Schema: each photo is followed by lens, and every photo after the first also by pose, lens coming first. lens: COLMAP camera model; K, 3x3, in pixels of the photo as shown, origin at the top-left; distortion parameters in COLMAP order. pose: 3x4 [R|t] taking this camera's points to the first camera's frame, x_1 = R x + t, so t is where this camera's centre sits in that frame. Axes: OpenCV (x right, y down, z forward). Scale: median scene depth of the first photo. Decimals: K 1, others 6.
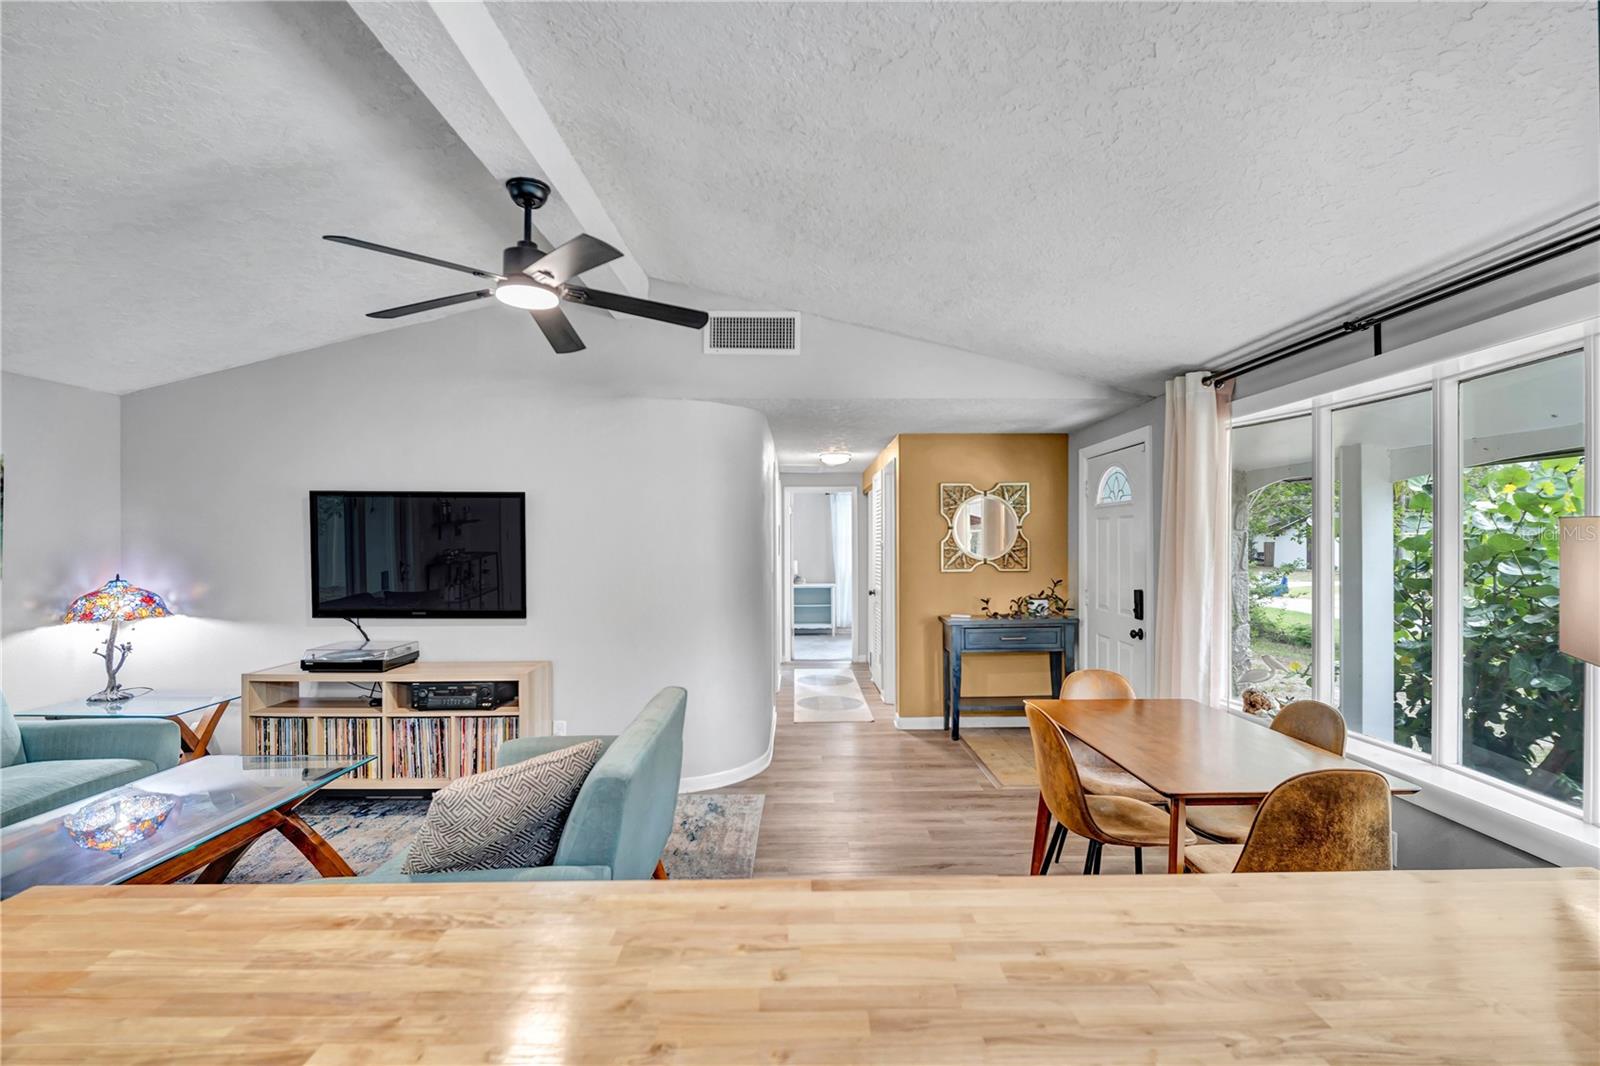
lens RADIAL K [[736.4, 0, 807.6], [0, 736.4, 542.4], [0, 0, 1]] dist [0.000158, -0.006122]
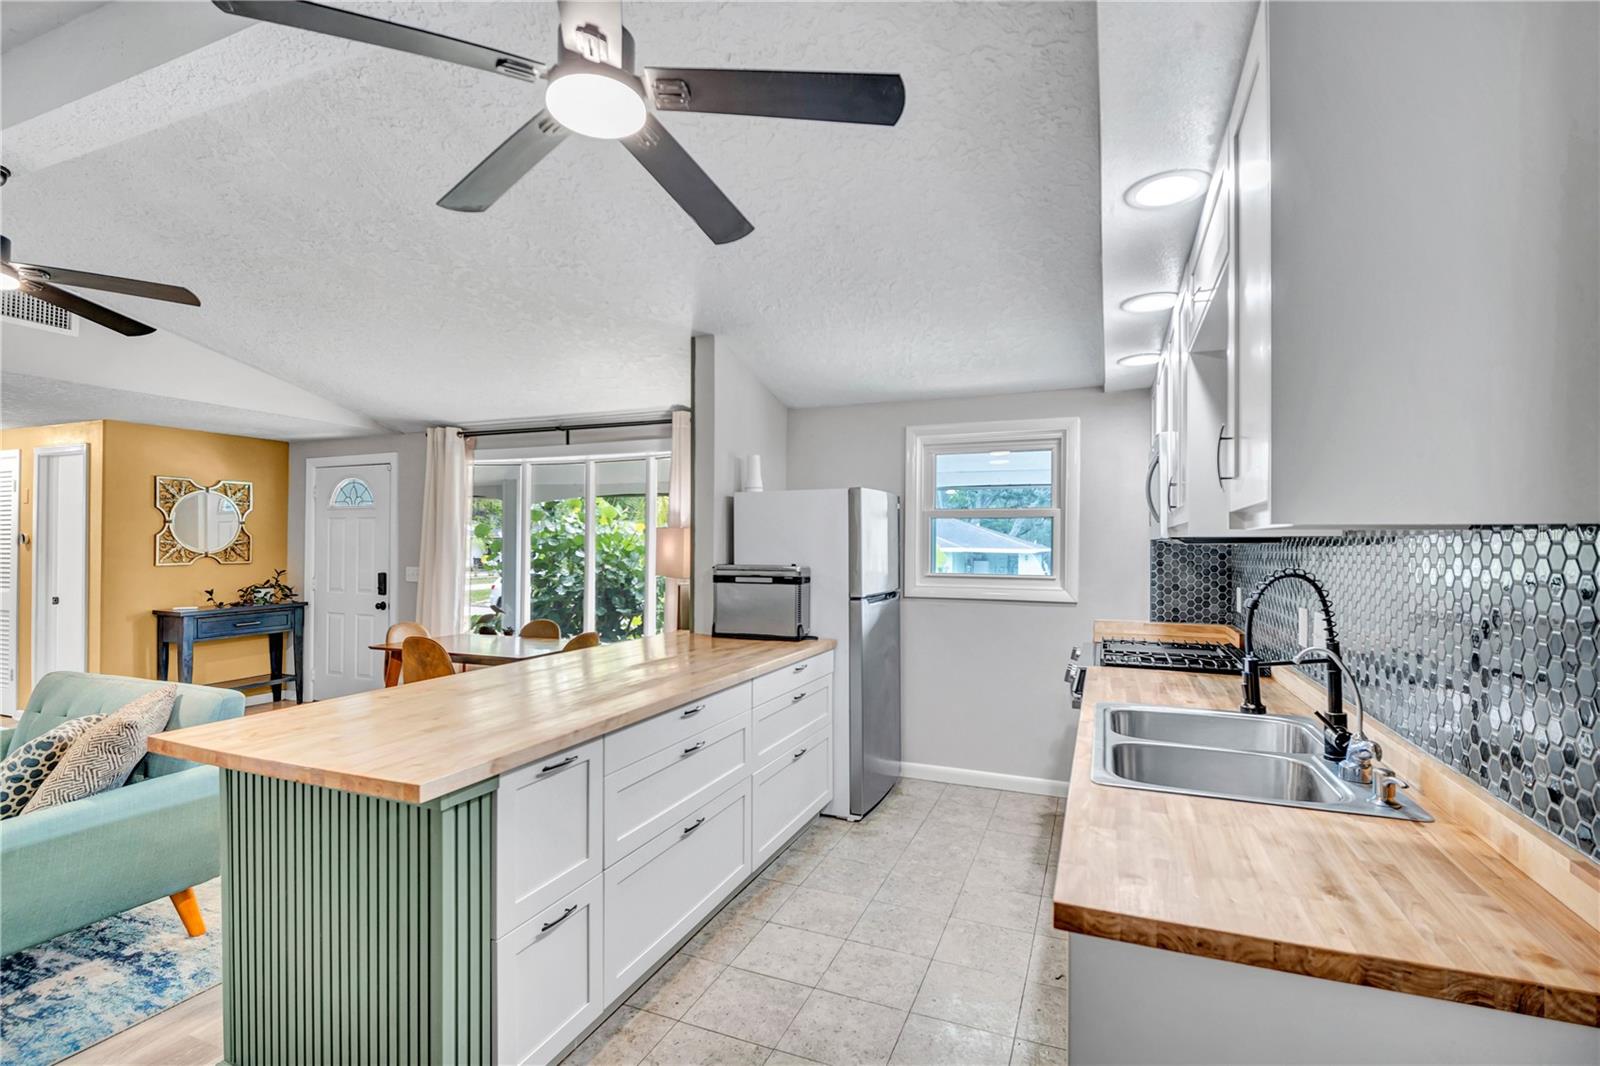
lens RADIAL K [[736.4, 0, 804.5], [0, 736.4, 538.4], [0, 0, 1]] dist [0.000158, -0.006122]
pose [[0.387585, 0.013319, 0.921738, -0.533403], [-0.004133, 0.999911, -0.012711, 0.017210], [-0.921825, 0.001117, 0.387606, -0.249210]]
